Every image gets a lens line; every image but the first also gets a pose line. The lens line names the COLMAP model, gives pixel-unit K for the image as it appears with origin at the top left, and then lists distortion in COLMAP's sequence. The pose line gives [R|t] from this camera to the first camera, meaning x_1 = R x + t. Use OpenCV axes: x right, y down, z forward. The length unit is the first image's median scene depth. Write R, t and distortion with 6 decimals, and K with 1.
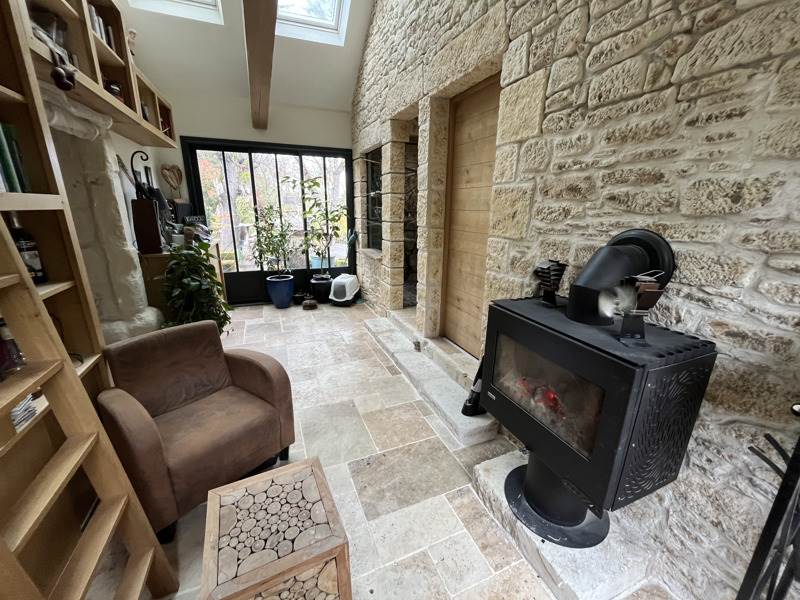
lens RADIAL K [[322.1, 0, 398.8], [0, 322.1, 296.8], [0, 0, 1]] dist [-0.006676, -0.000095]
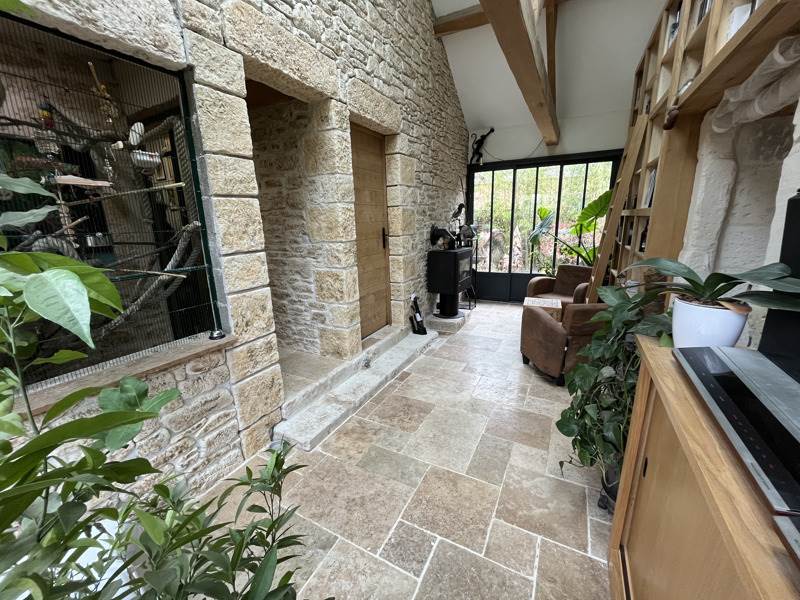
lens RADIAL K [[322.1, 0, 399.6], [0, 322.1, 298.1], [0, 0, 1]] dist [-0.006676, -0.000095]
pose [[-0.633434, -0.175966, 0.753523, -0.776050], [0.229728, 0.887130, 0.400282, -0.427884], [-0.738909, 0.426658, -0.521514, 1.505589]]
